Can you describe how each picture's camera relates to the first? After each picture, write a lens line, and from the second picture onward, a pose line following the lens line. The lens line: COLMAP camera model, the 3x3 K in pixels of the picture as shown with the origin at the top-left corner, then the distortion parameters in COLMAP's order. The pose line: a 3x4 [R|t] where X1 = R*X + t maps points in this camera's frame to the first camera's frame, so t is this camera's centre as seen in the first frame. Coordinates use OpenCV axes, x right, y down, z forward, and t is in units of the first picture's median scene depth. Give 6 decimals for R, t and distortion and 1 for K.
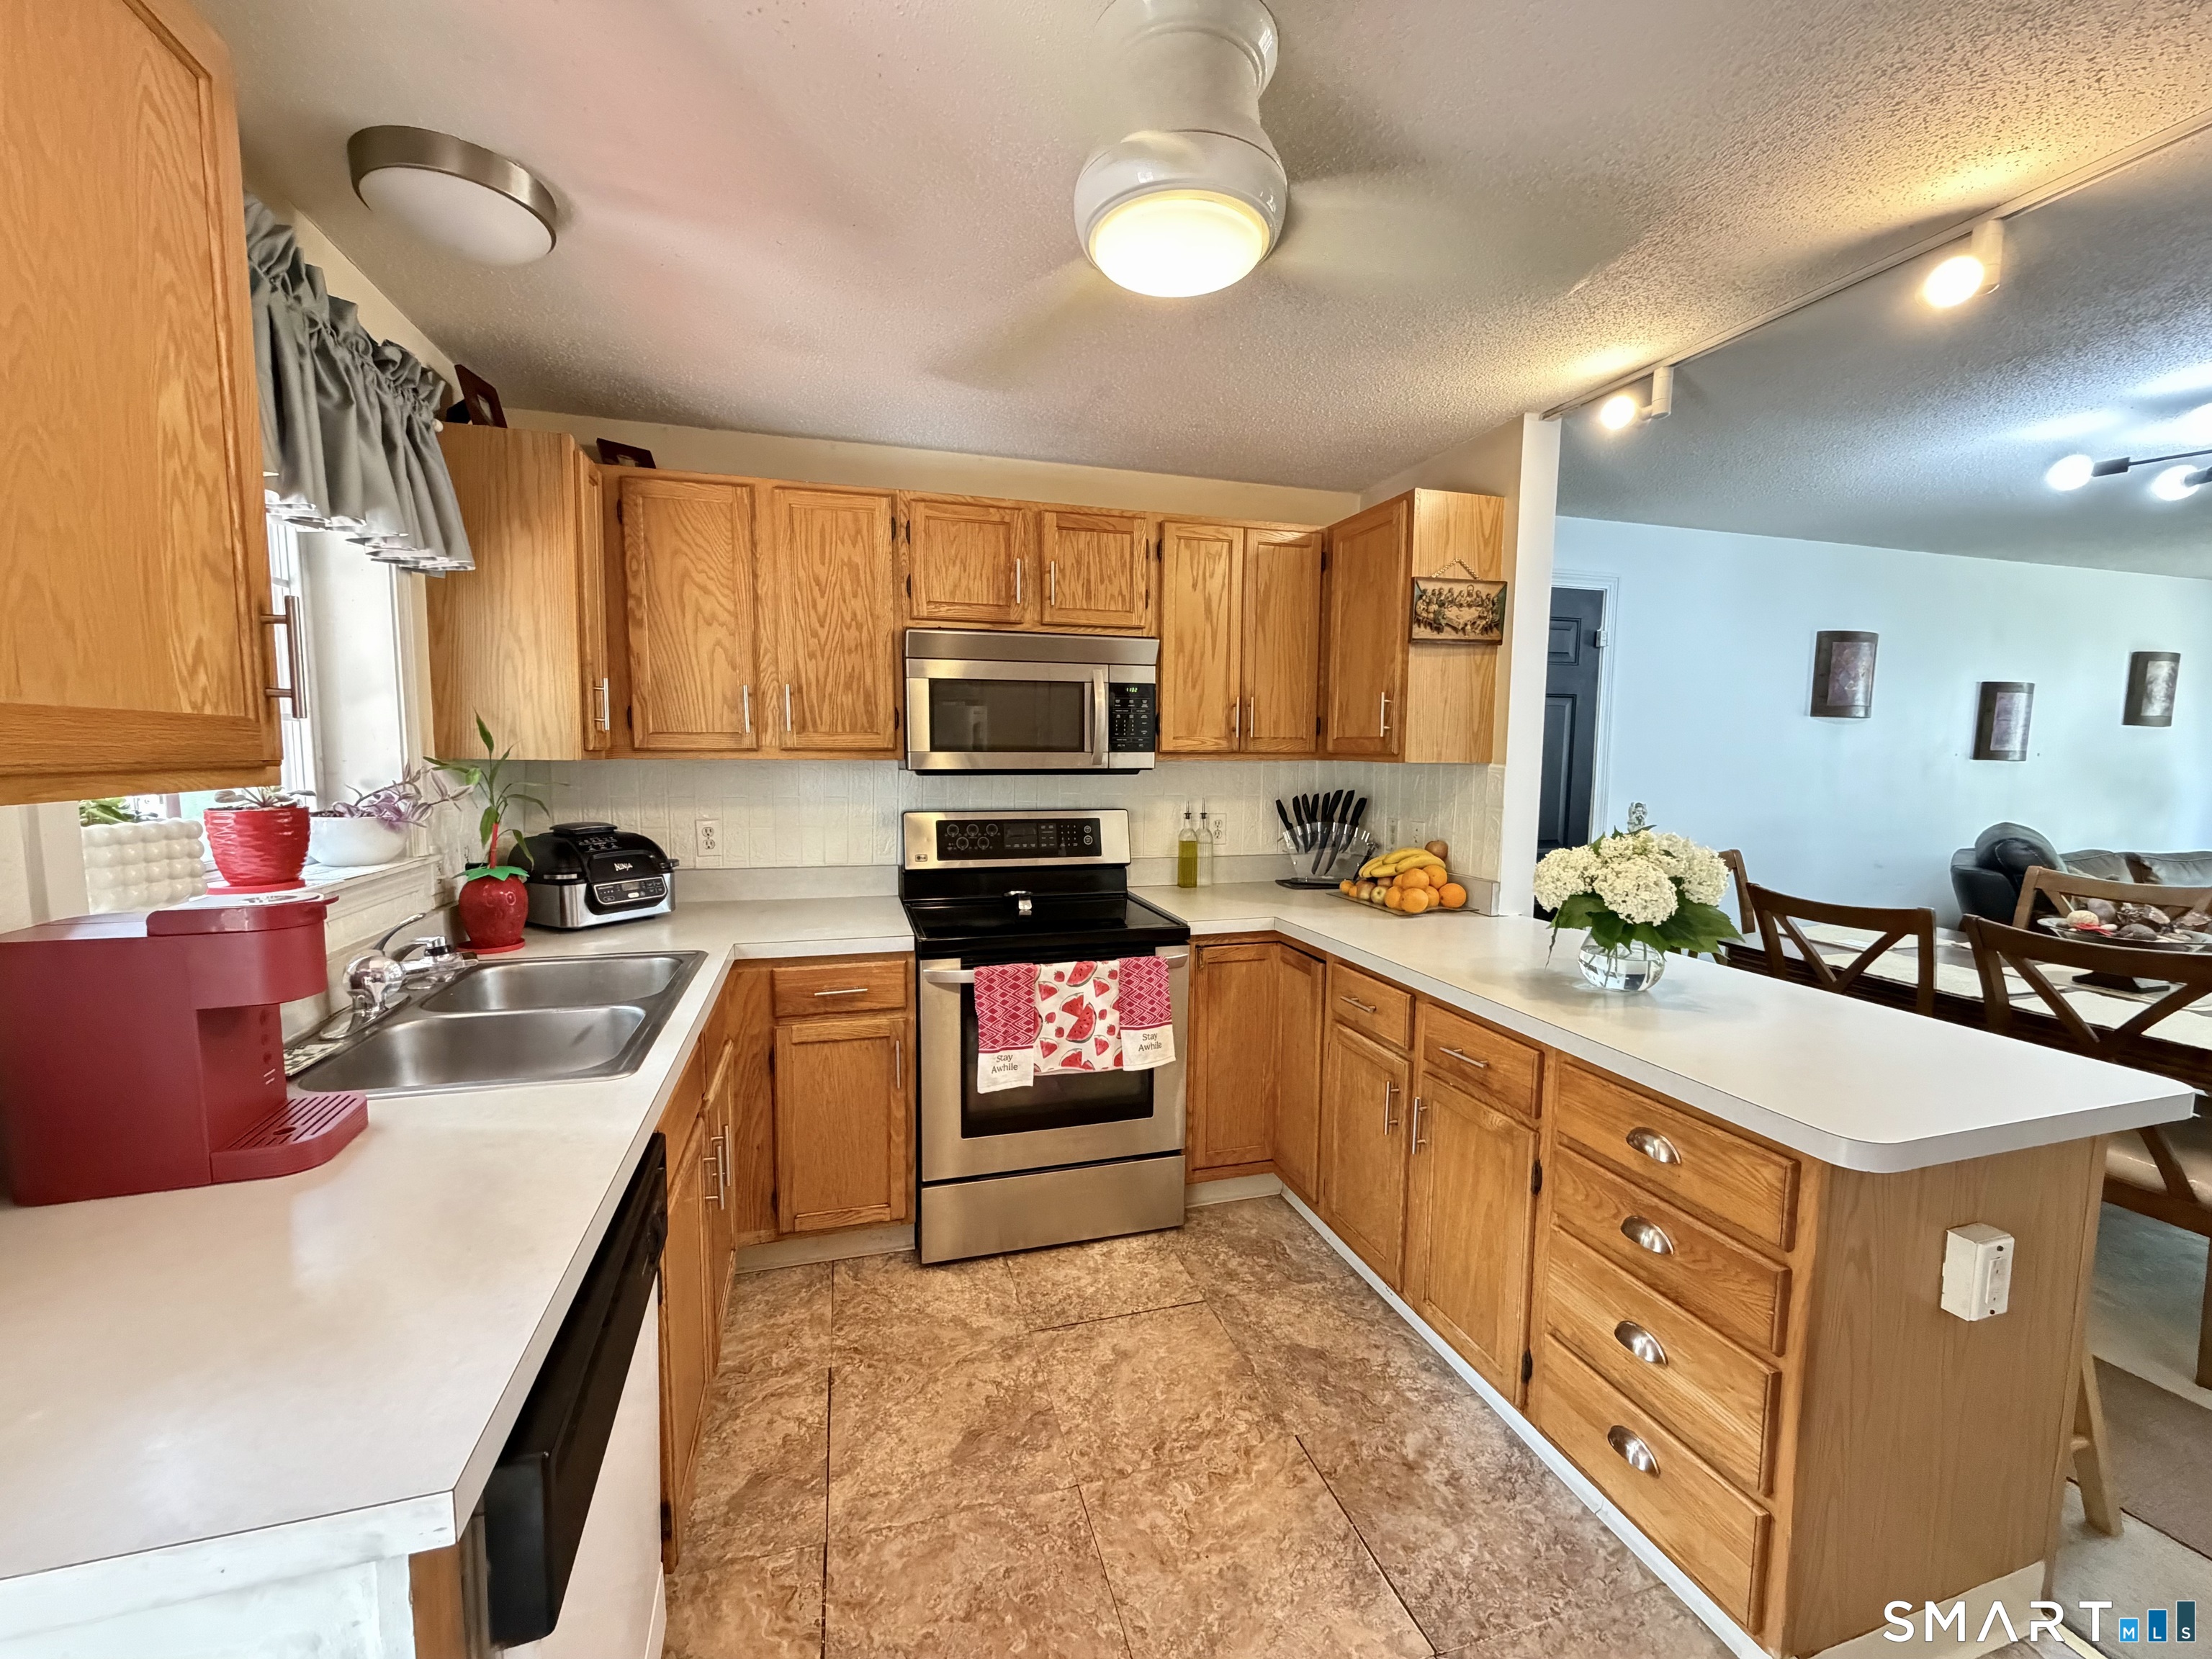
lens RADIAL K [[892.2, 0, 1106.0], [0, 892.2, 829.5], [0, 0, 1]] dist [0.018804, -0.000118]
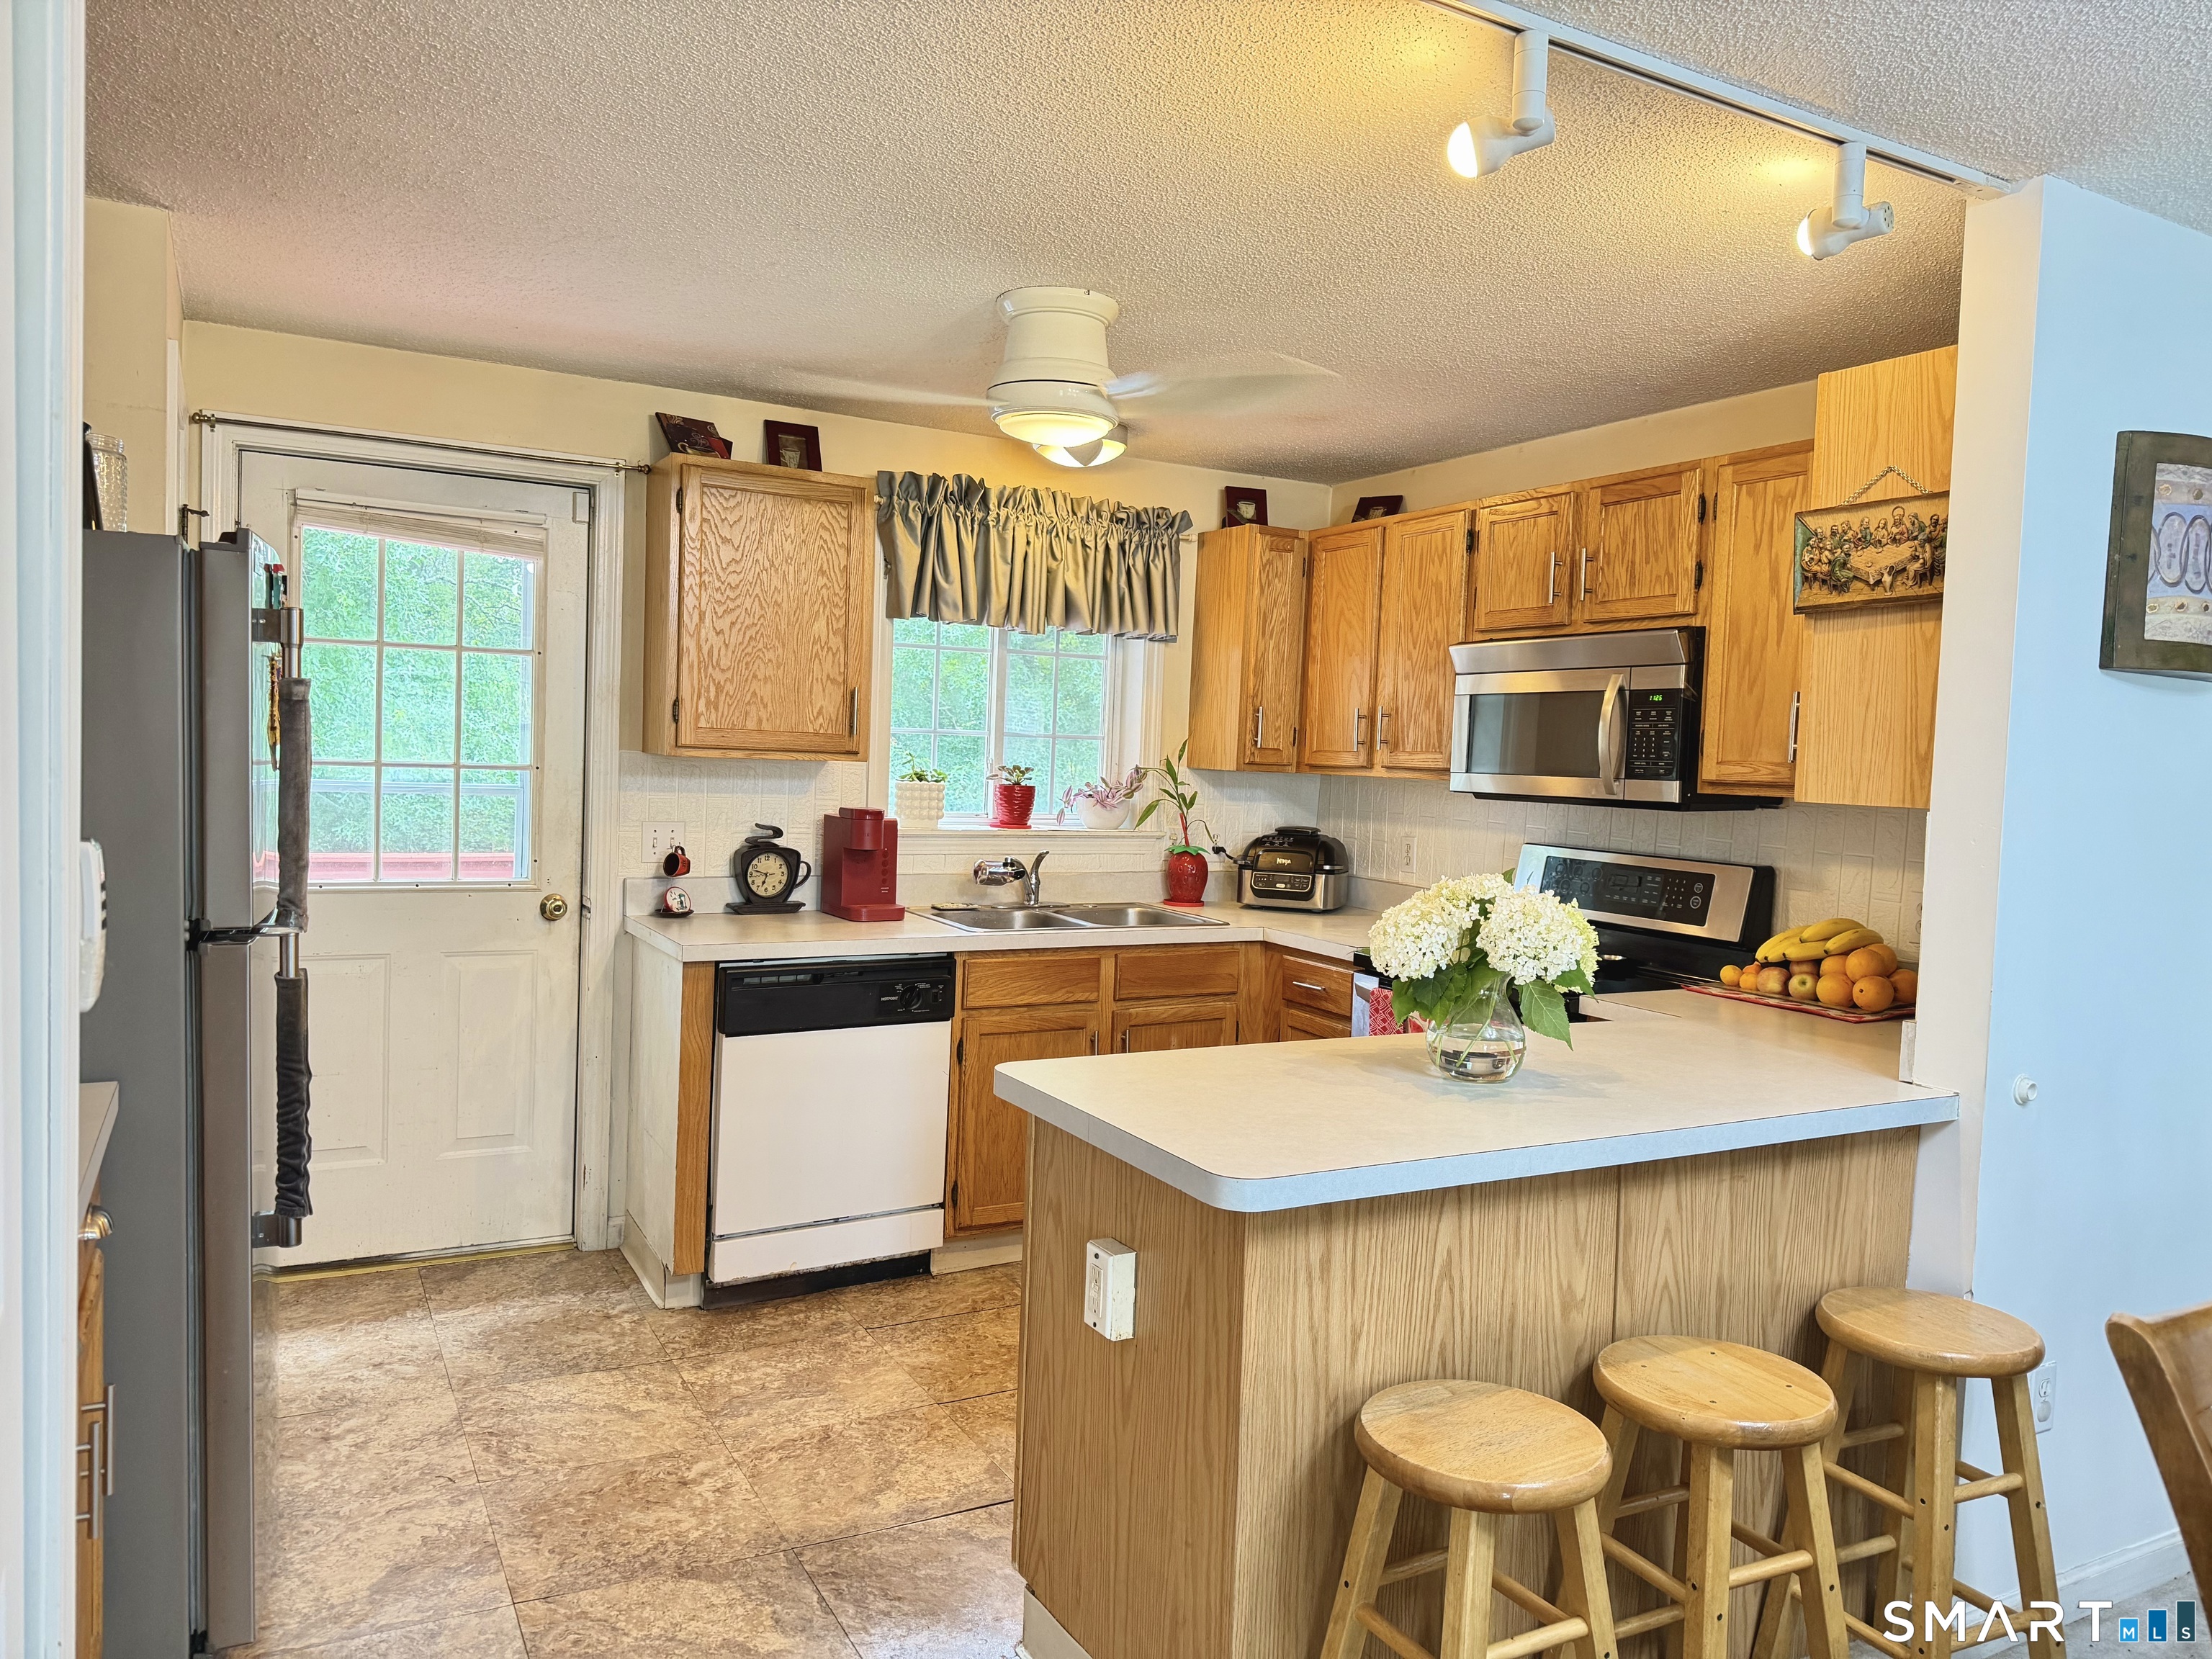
lens RADIAL K [[1537.4, 0, 1106.0], [0, 1537.4, 829.5], [0, 0, 1]] dist [0.065890, -0.000917]
pose [[0.218194, 0.052972, -0.974467, 1.301693], [-0.125853, 0.991715, 0.025729, -0.022503], [0.967756, 0.117025, 0.223053, 0.286868]]
